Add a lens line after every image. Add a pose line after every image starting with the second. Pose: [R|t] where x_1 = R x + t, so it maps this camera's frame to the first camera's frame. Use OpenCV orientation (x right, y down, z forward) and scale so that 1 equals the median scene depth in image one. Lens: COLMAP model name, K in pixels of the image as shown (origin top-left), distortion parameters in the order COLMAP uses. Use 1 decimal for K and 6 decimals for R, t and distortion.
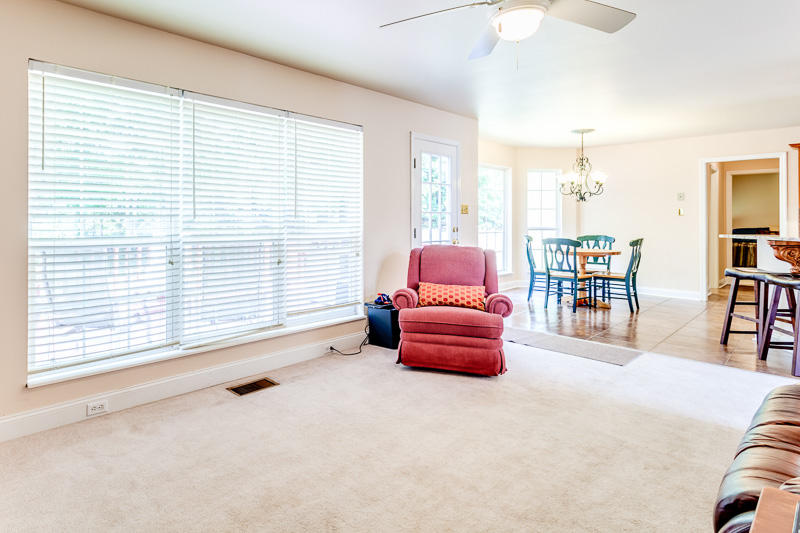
lens RADIAL K [[390.7, 0, 399.1], [0, 390.7, 219.6], [0, 0, 1]] dist [0.000052, -0.000067]
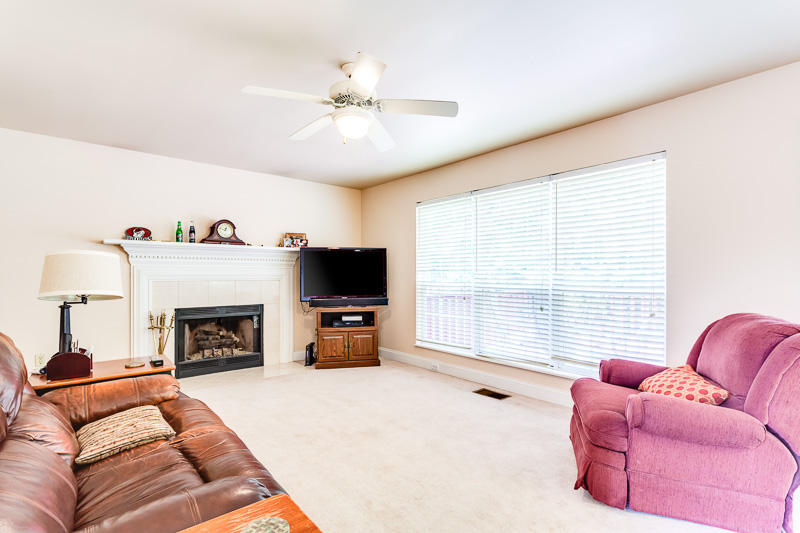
lens RADIAL K [[381.4, 0, 400.0], [0, 381.4, 266.5], [0, 0, 1]] dist [0.002195, 0.001054]
pose [[-0.025269, -0.019292, -0.999495, 0.884799], [0.006076, 0.999792, -0.019452, 0.002430], [0.999662, -0.006565, -0.025146, 0.640708]]
